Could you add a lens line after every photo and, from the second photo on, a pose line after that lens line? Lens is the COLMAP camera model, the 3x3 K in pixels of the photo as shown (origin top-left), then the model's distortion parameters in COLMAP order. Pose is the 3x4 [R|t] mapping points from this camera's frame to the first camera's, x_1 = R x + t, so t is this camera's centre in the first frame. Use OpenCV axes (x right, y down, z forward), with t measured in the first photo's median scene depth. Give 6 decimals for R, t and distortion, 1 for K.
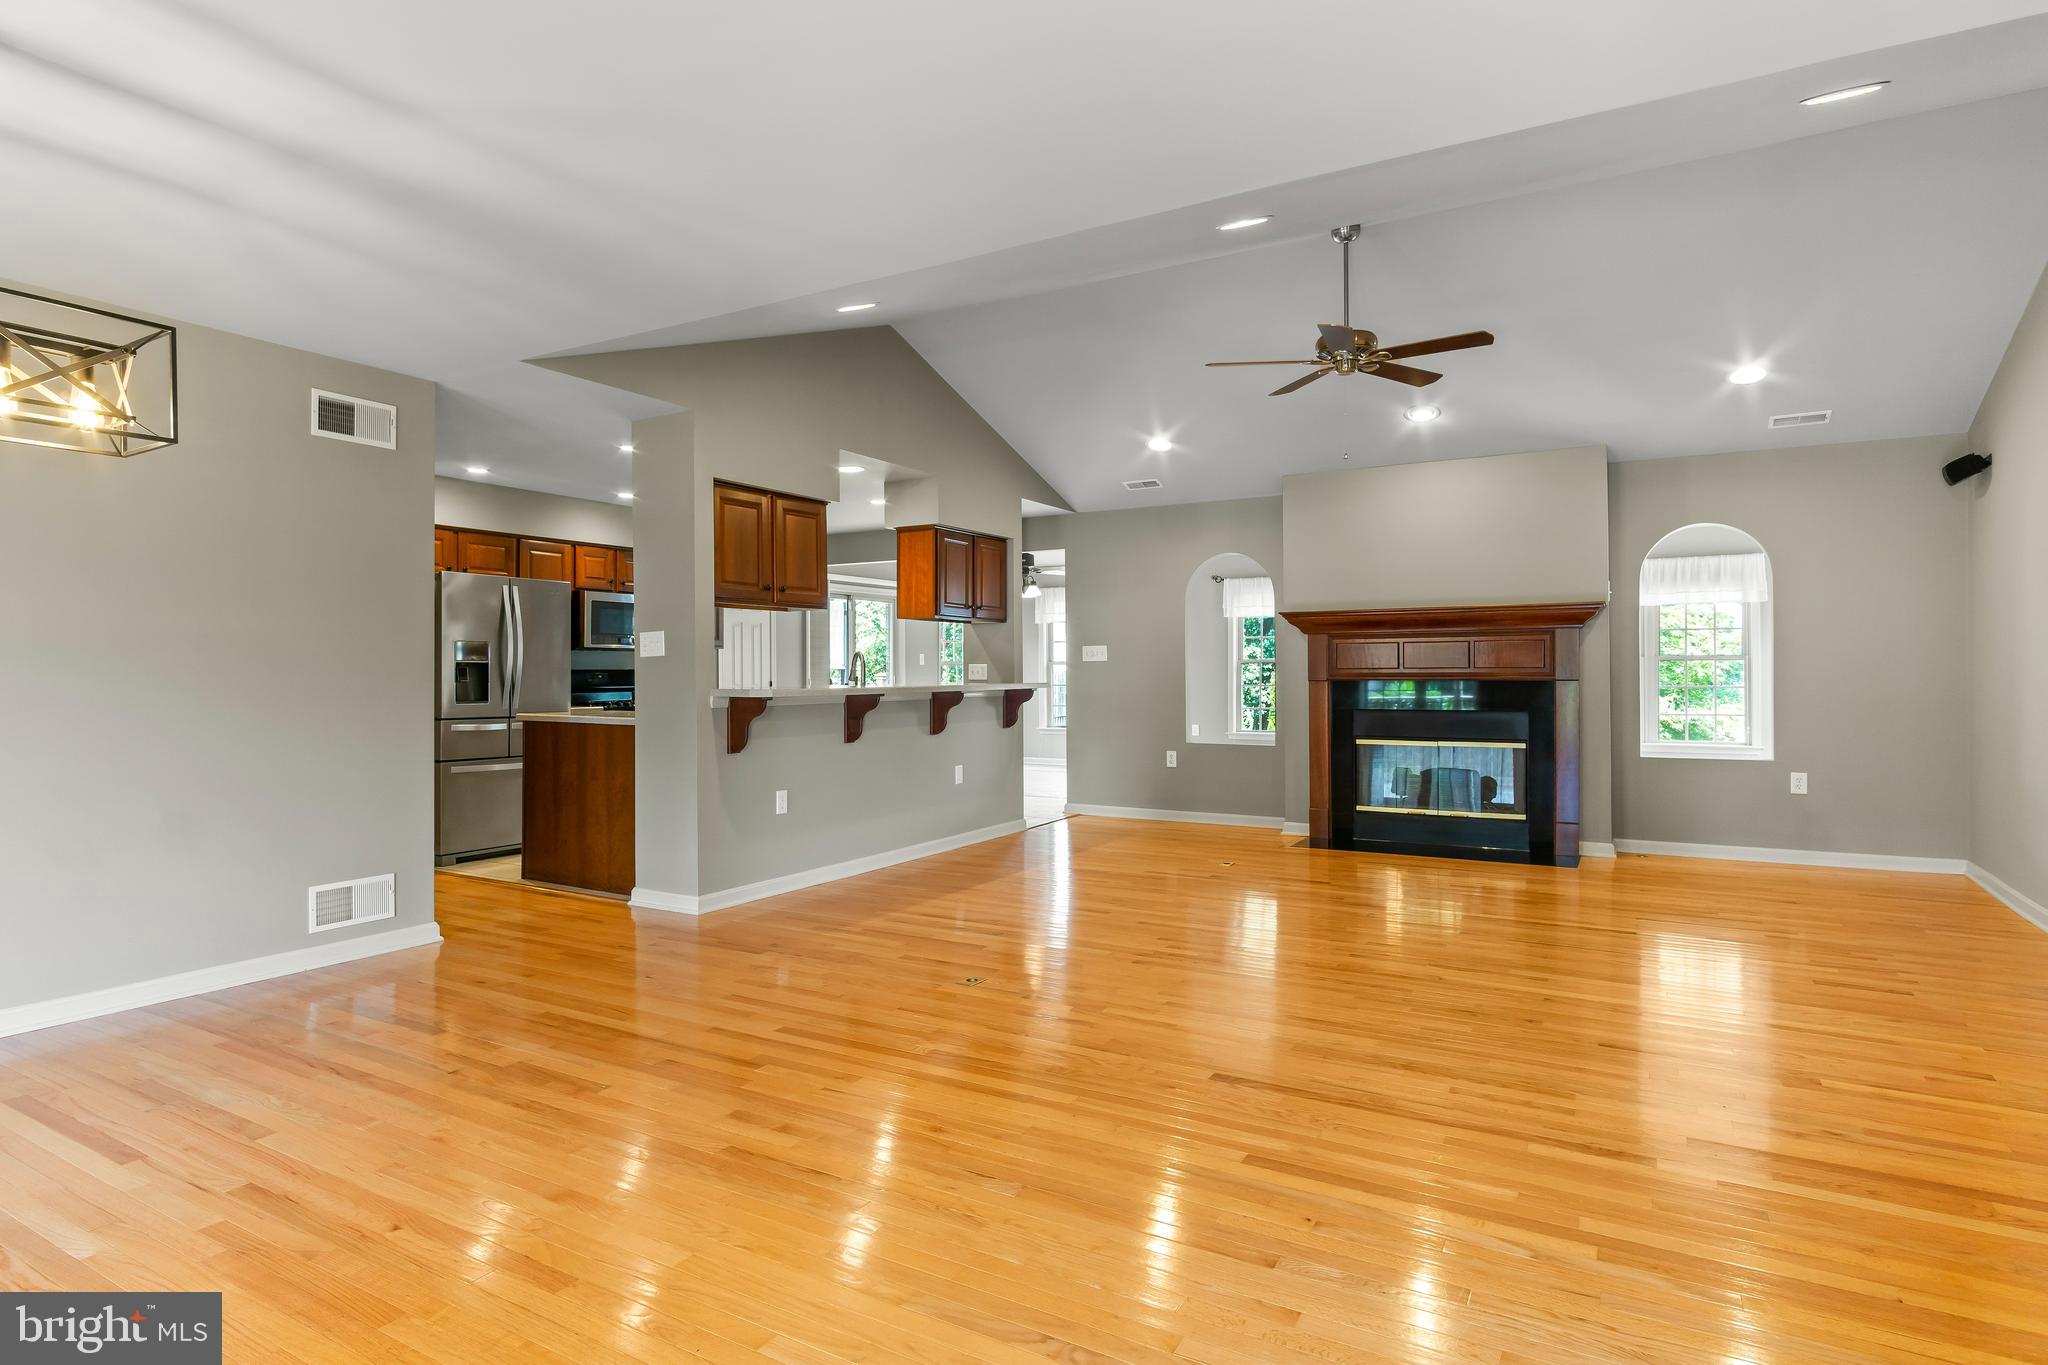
lens RADIAL K [[1092.5, 0, 1011.0], [0, 1092.5, 674.6], [0, 0, 1]] dist [-0.008391, 0.001562]
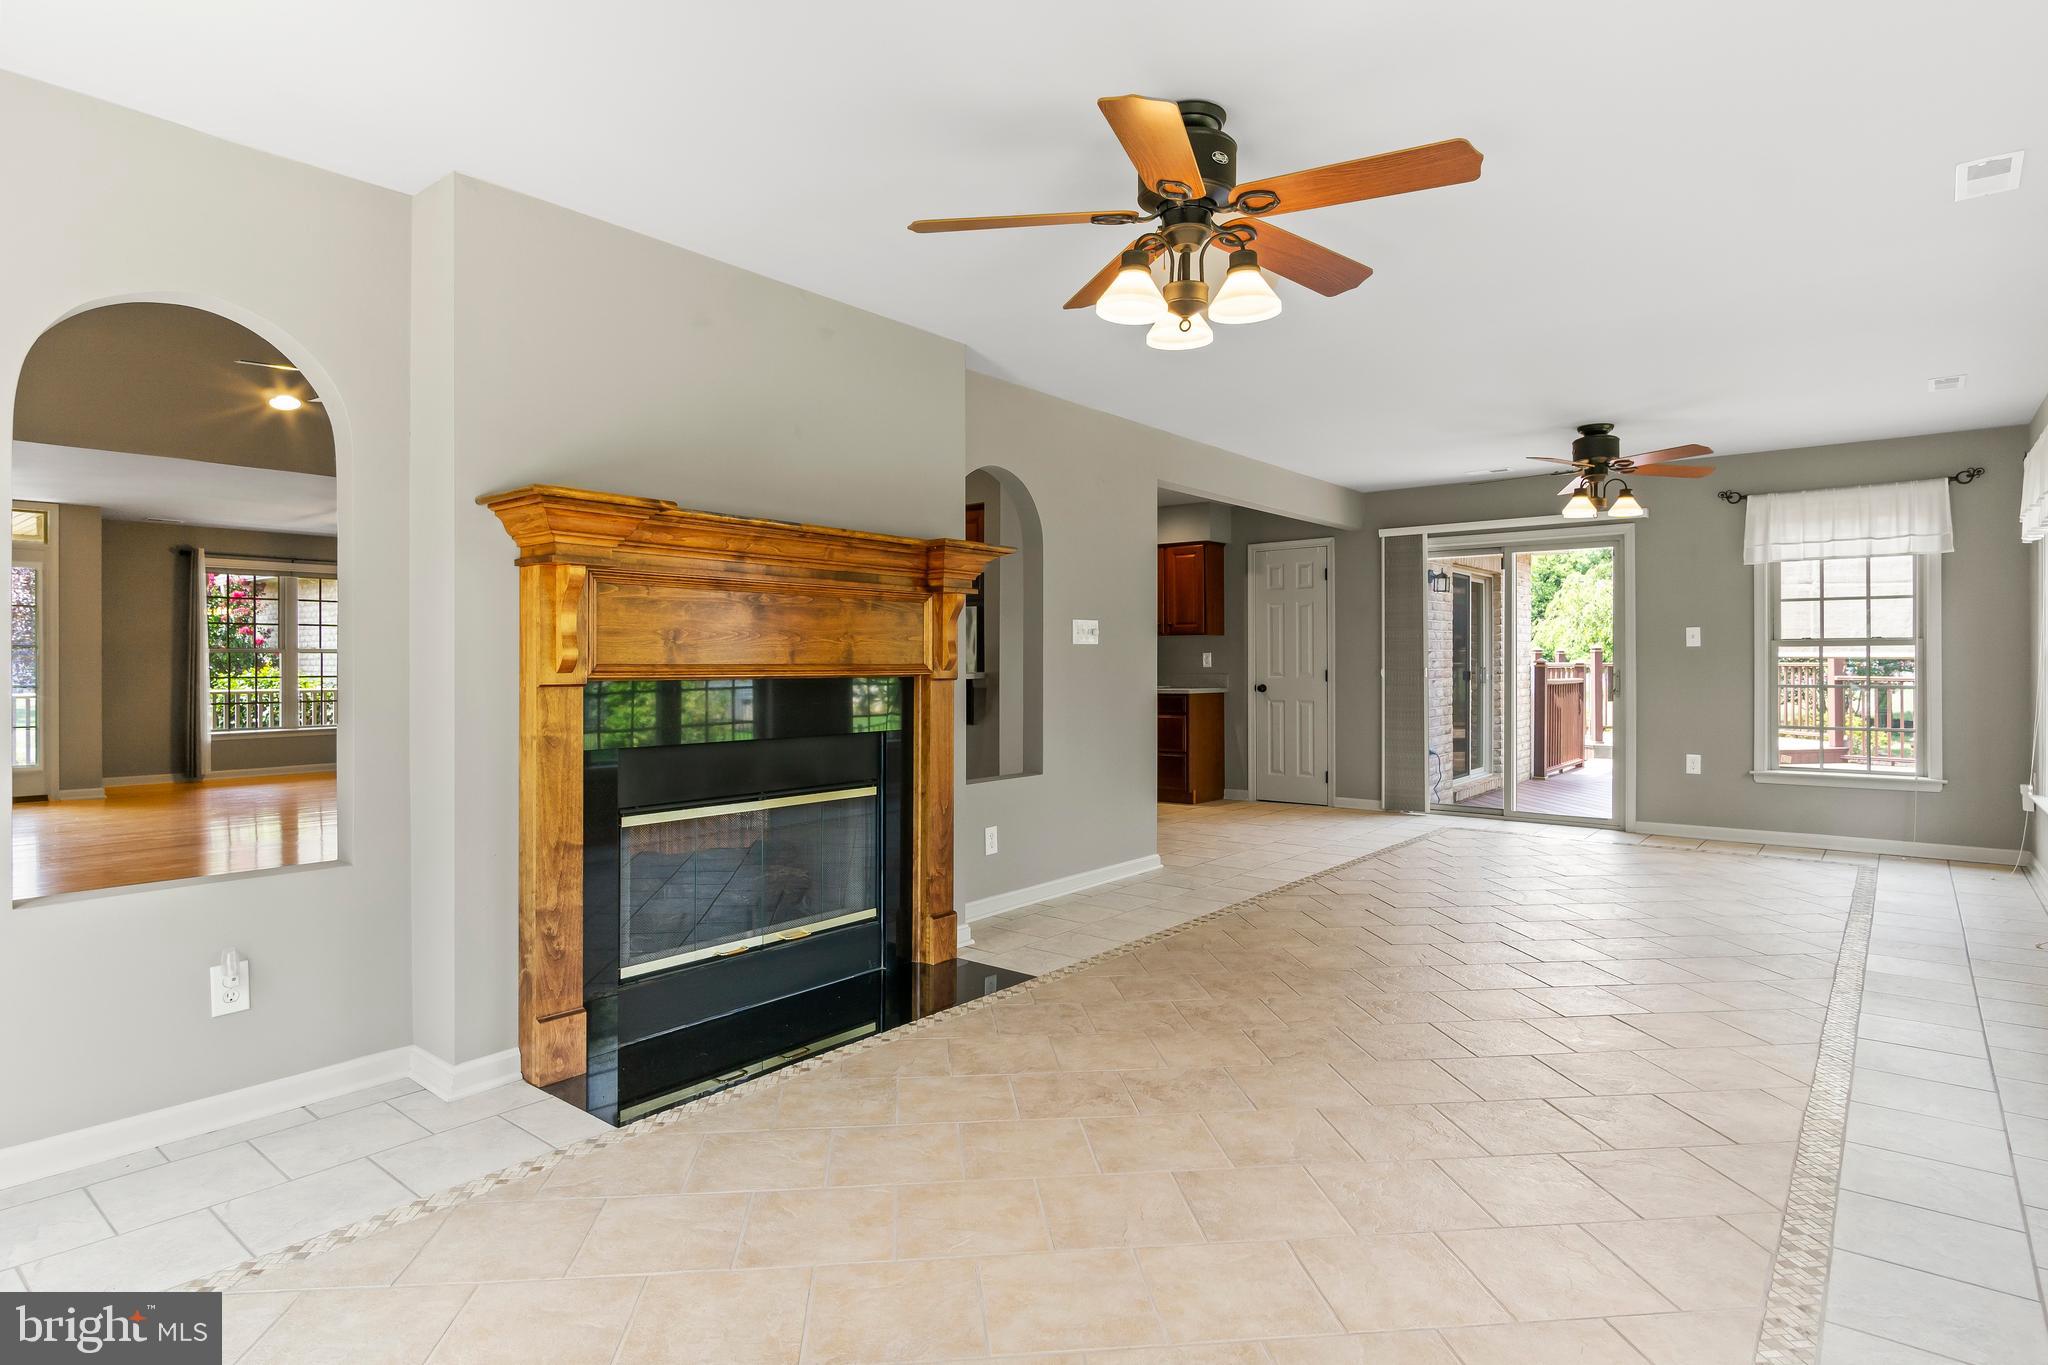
lens RADIAL K [[1092.5, 0, 994.6], [0, 1092.5, 662.9], [0, 0, 1]] dist [-0.008391, 0.001562]
pose [[-0.168513, 0.005076, -0.985686, 0.886392], [-0.001904, 0.999983, 0.005475, -0.004764], [0.985698, 0.002799, -0.168500, 1.232528]]
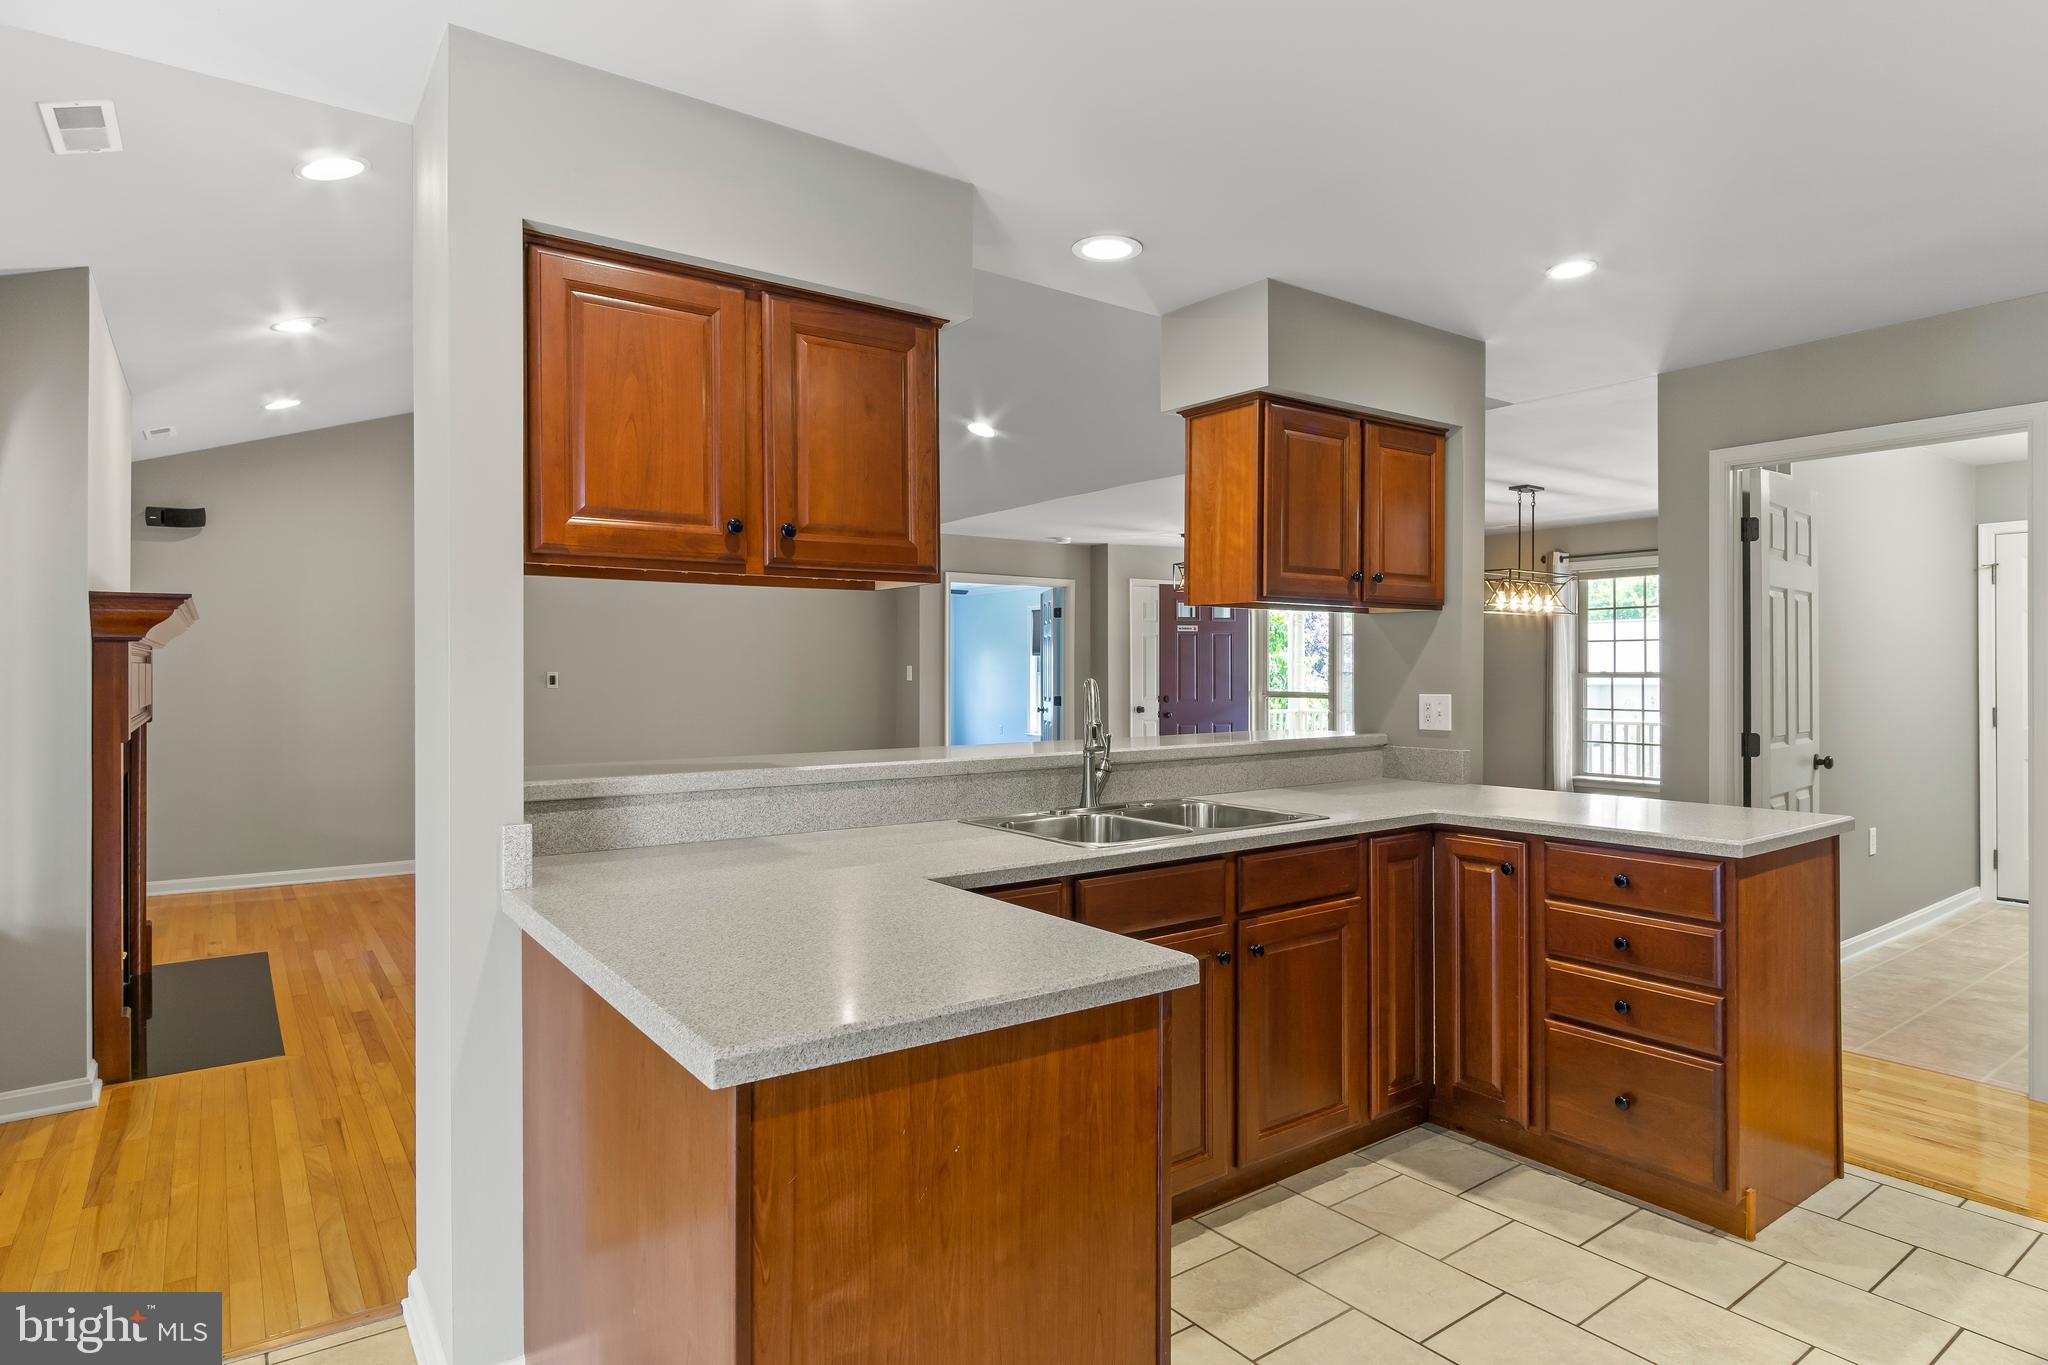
lens RADIAL K [[1092.5, 0, 1016.0], [0, 1092.5, 673.4], [0, 0, 1]] dist [-0.008391, 0.001562]
pose [[-0.915409, 0.004581, 0.402499, -0.262321], [0.007145, 0.999963, 0.004869, -0.023260], [-0.402462, 0.007333, -0.915407, 1.283962]]
